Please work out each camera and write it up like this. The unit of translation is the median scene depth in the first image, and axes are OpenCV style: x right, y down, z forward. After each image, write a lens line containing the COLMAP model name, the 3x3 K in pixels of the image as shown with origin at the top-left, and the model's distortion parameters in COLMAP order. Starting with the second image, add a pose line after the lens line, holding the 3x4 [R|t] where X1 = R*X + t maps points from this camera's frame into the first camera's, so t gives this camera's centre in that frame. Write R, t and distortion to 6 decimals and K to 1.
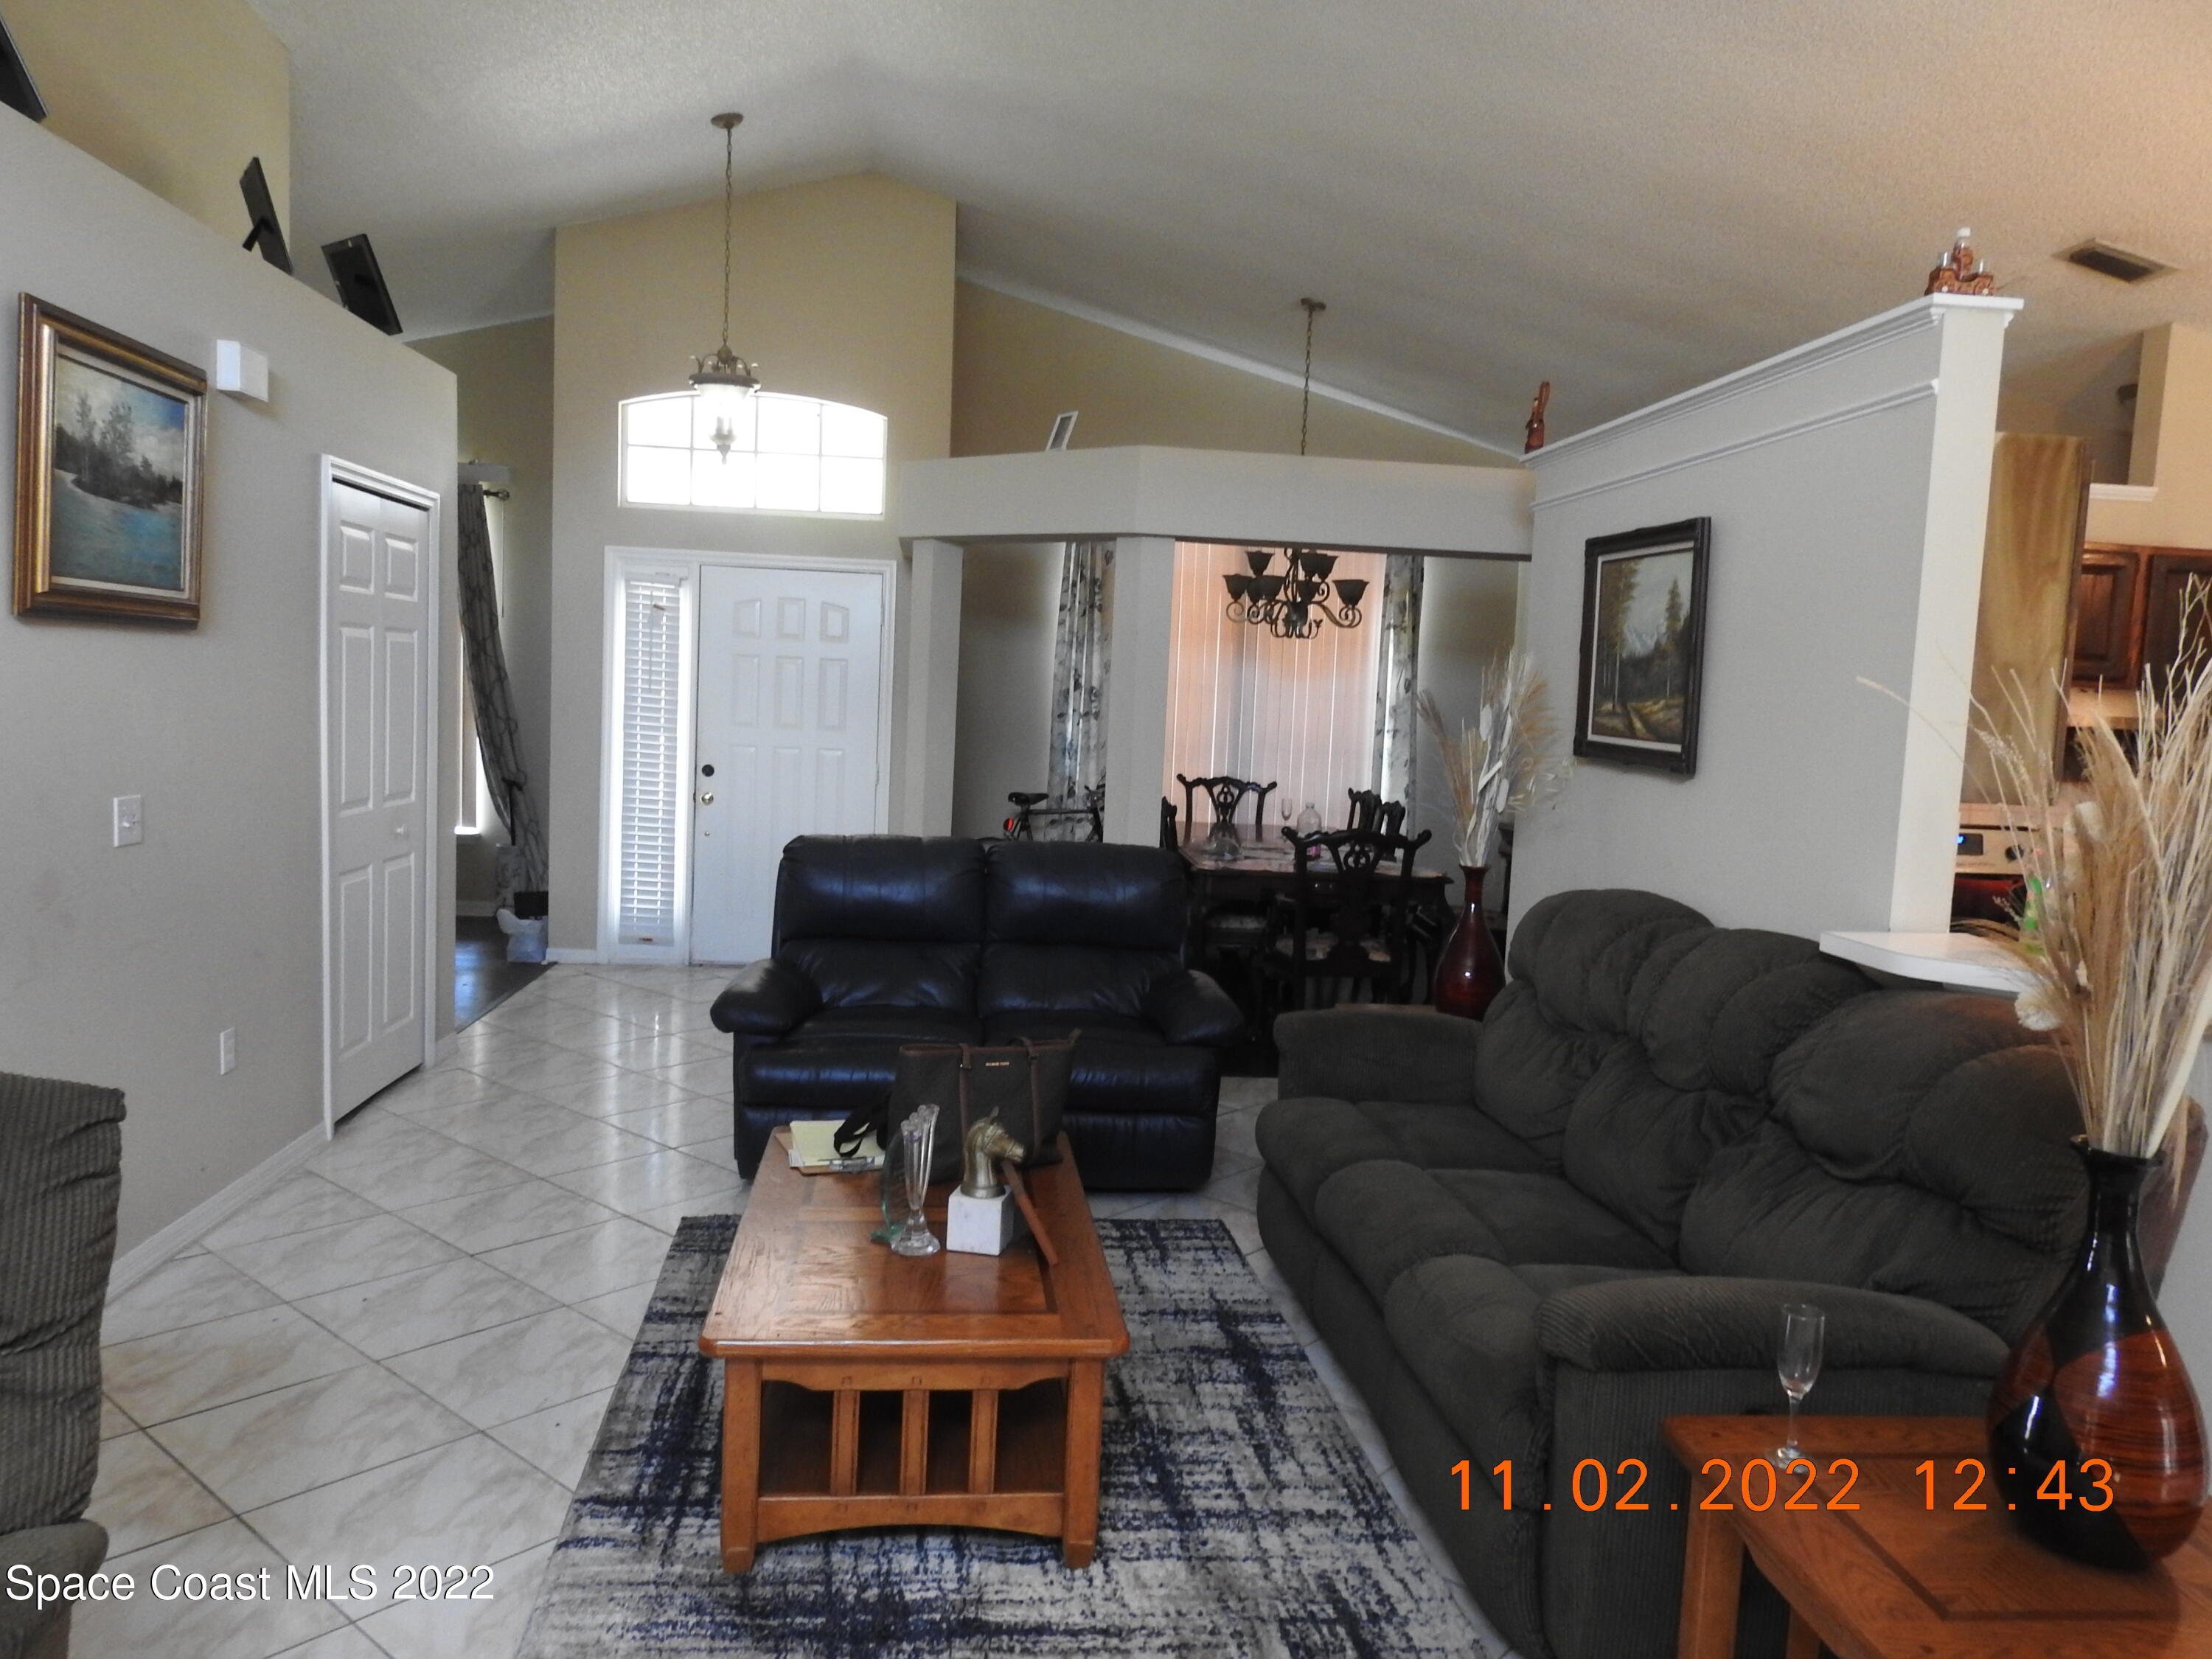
lens RADIAL K [[1554.1, 0, 1106.0], [0, 1554.1, 829.5], [0, 0, 1]] dist [0.000340, -0.001287]
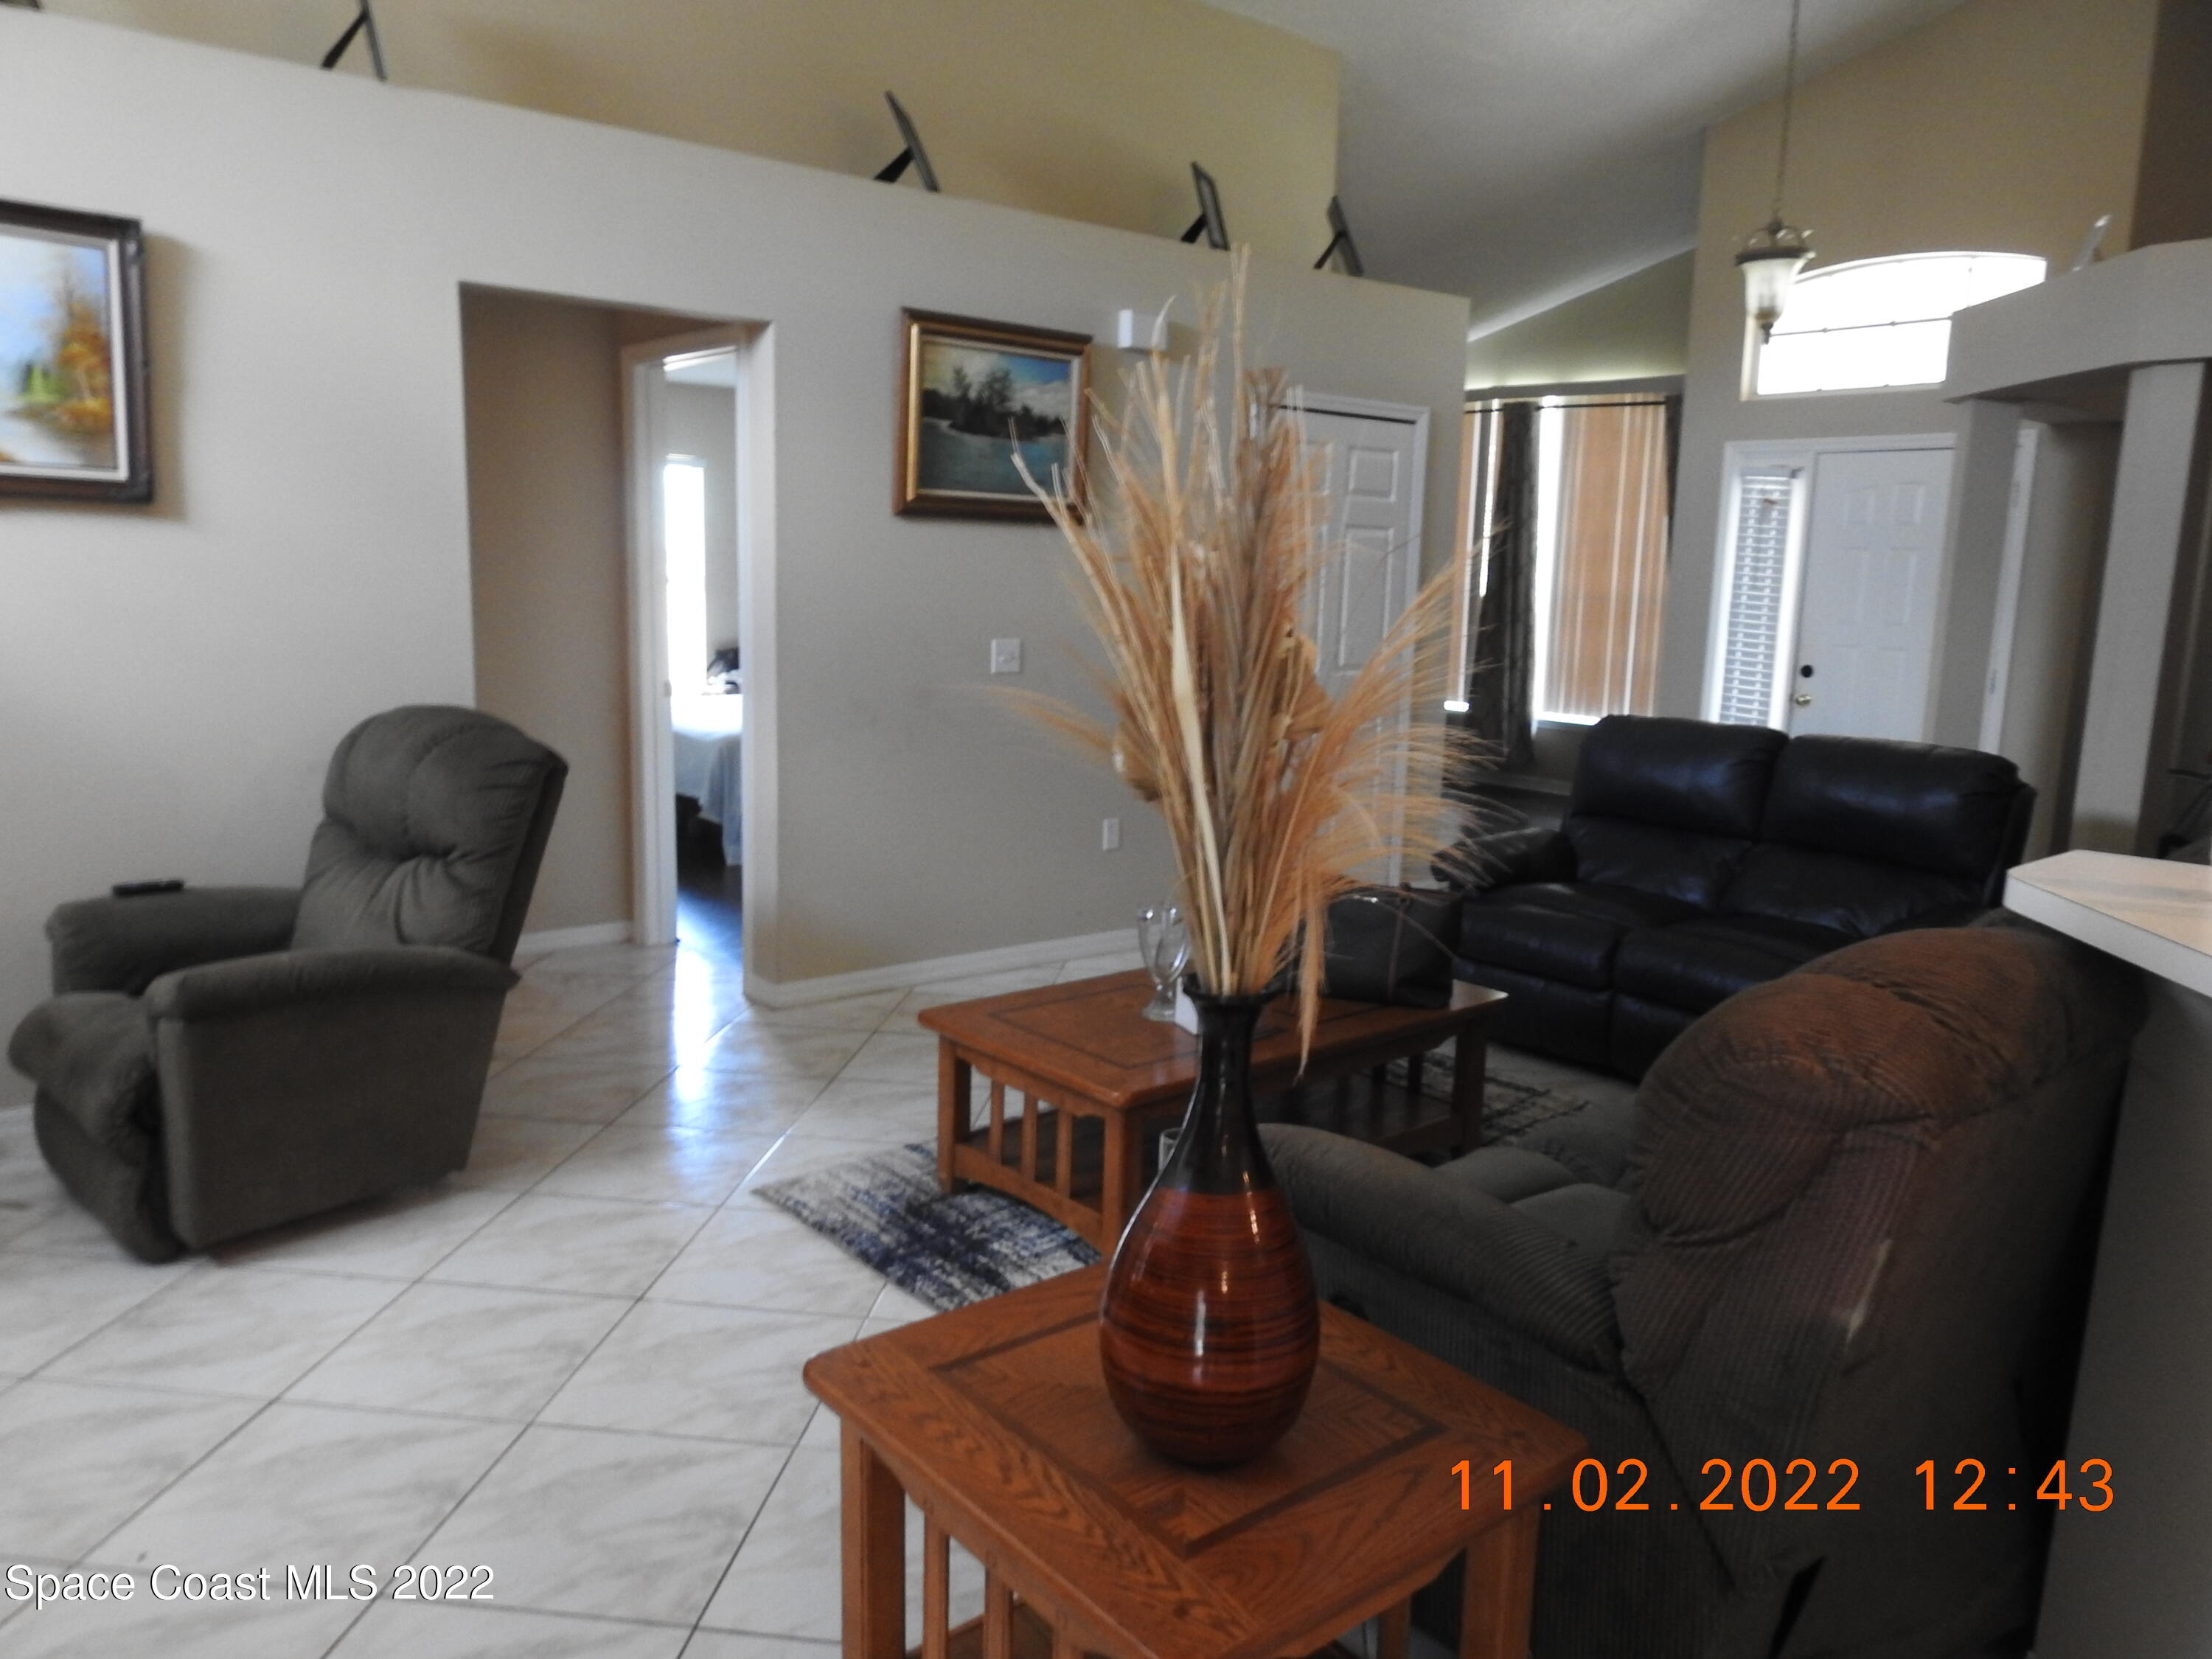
lens RADIAL K [[1543.5, 0, 1106.0], [0, 1543.5, 829.5], [0, 0, 1]] dist [0.001158, -0.000649]
pose [[0.583059, 0.109134, -0.805066, 0.616640], [-0.073590, 0.993957, 0.081444, 0.030141], [0.809090, 0.011758, 0.587567, 0.221517]]
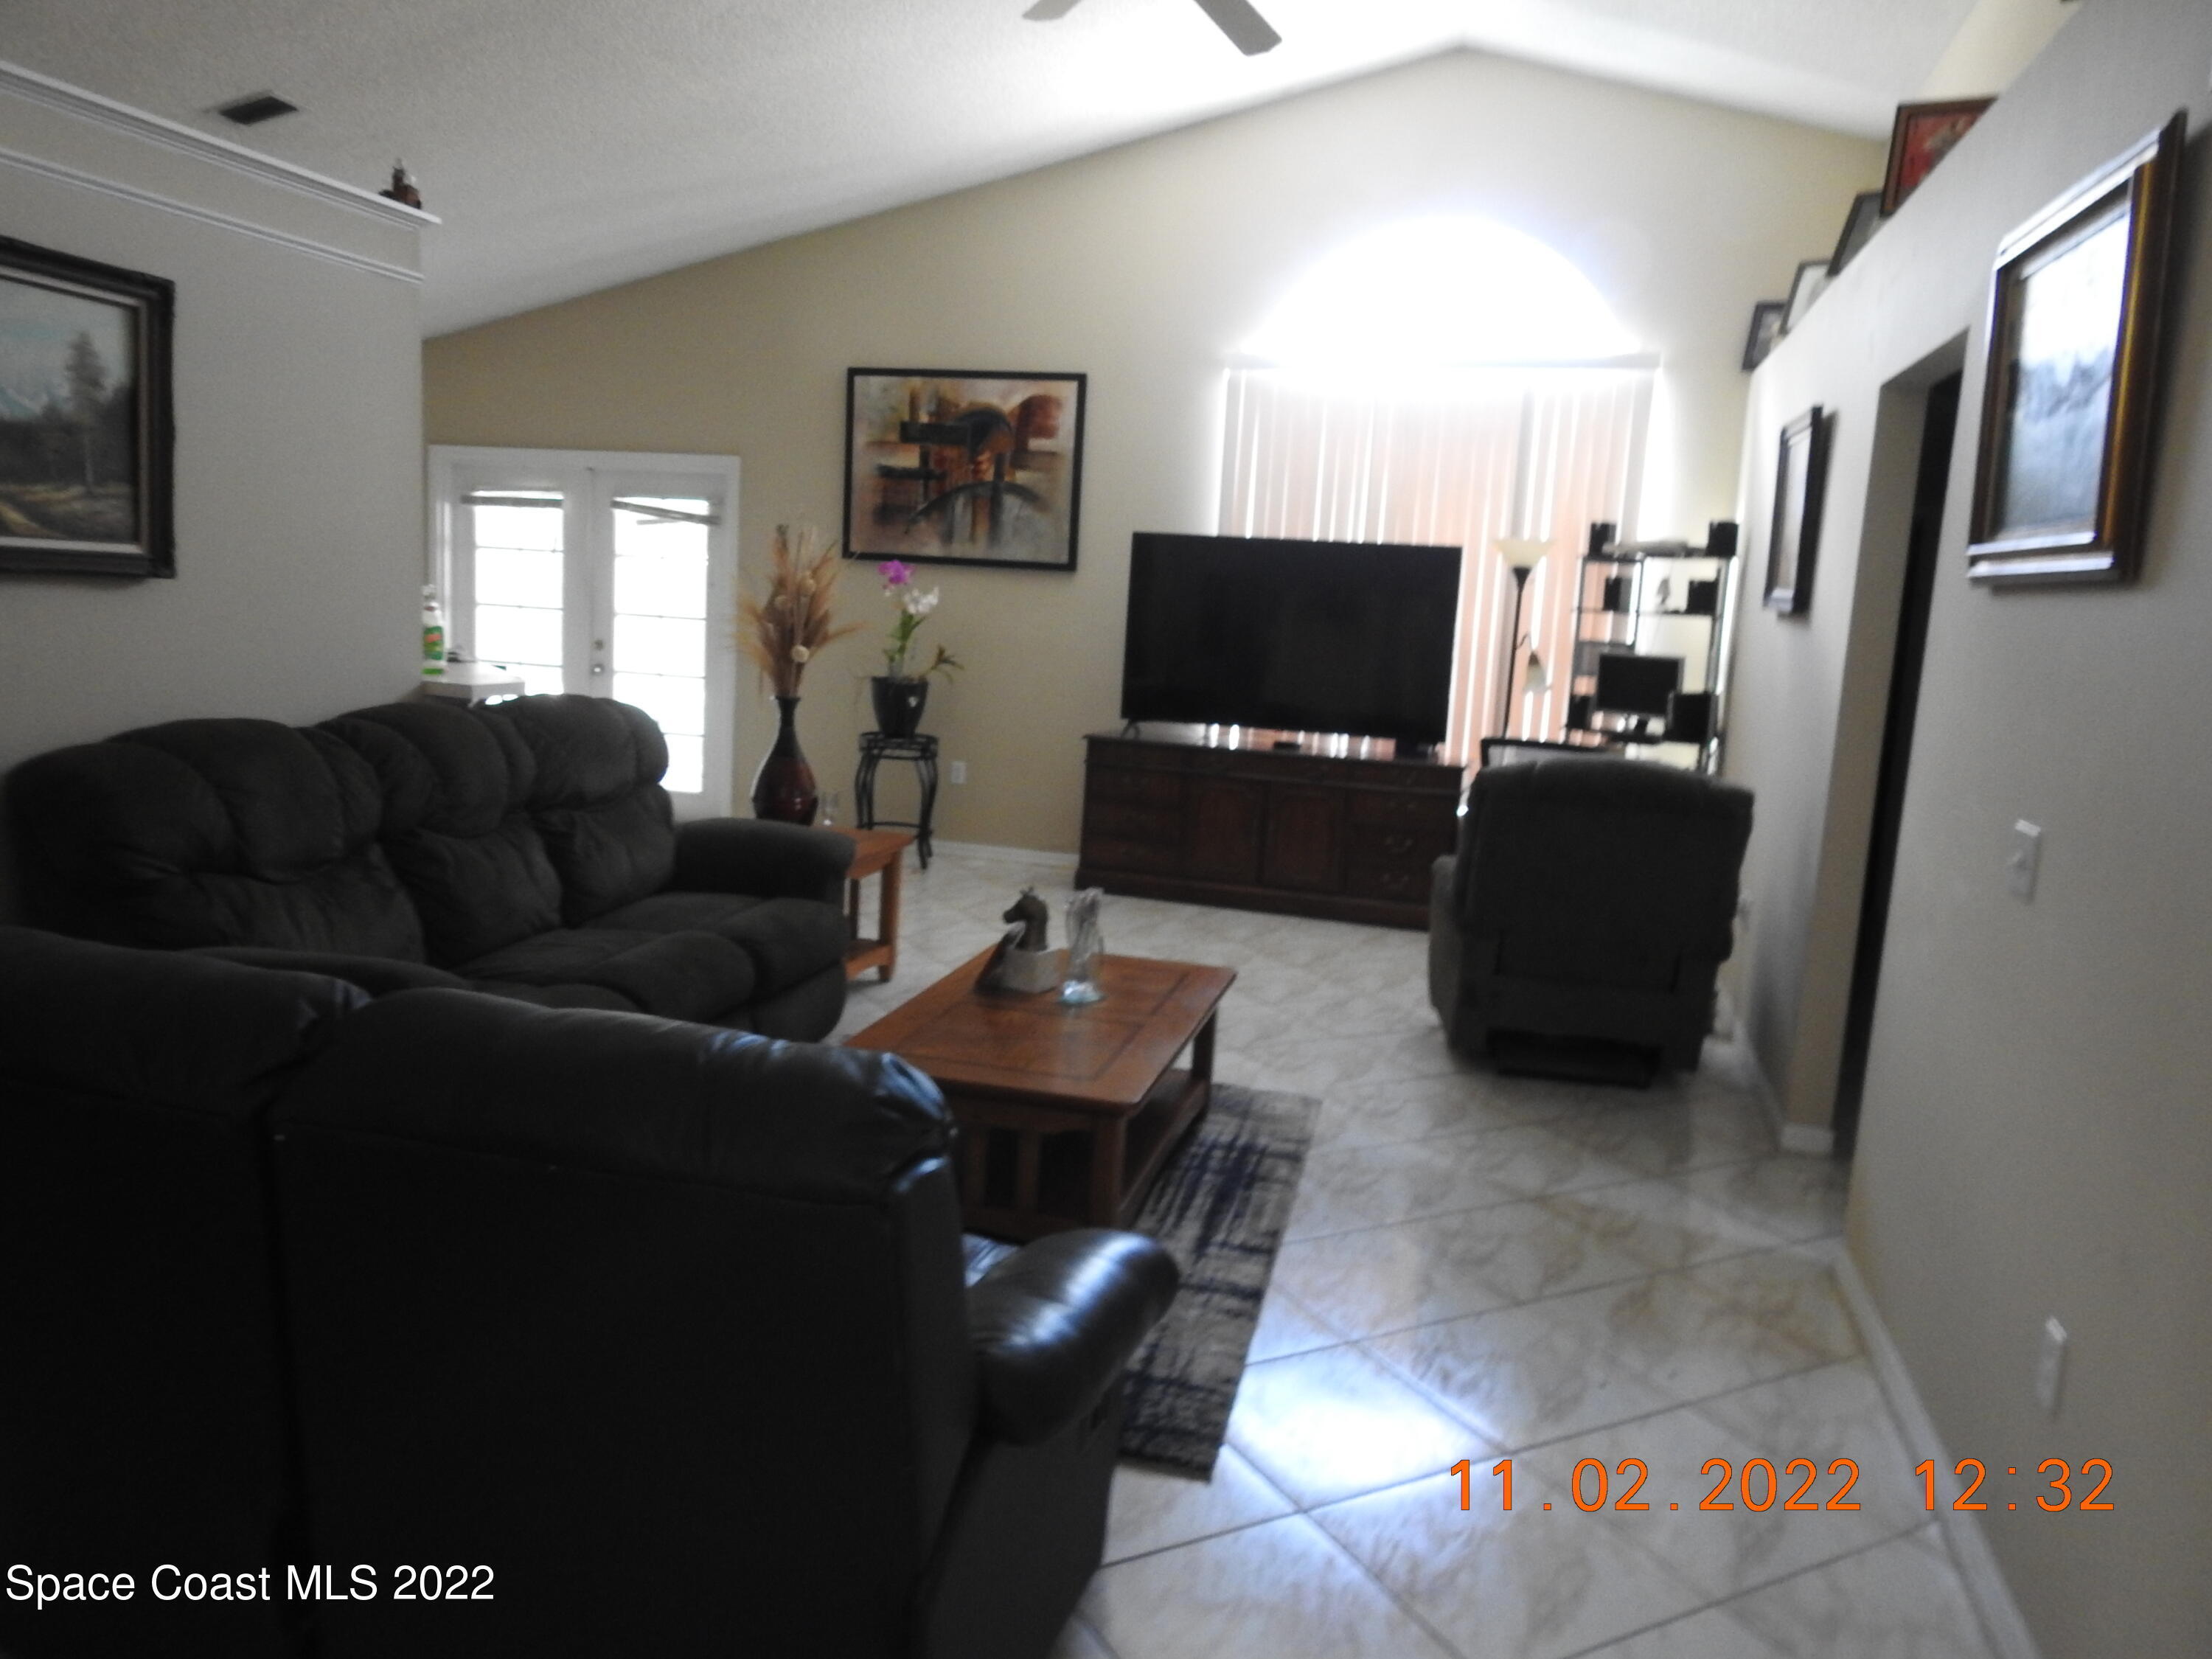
lens RADIAL K [[1554.1, 0, 1106.0], [0, 1554.1, 829.5], [0, 0, 1]] dist [0.000340, -0.001287]
pose [[-0.926683, -0.155998, 0.341941, -0.473116], [-0.071915, 0.966580, 0.246071, -0.166729], [-0.368900, 0.203439, -0.906932, 1.772536]]
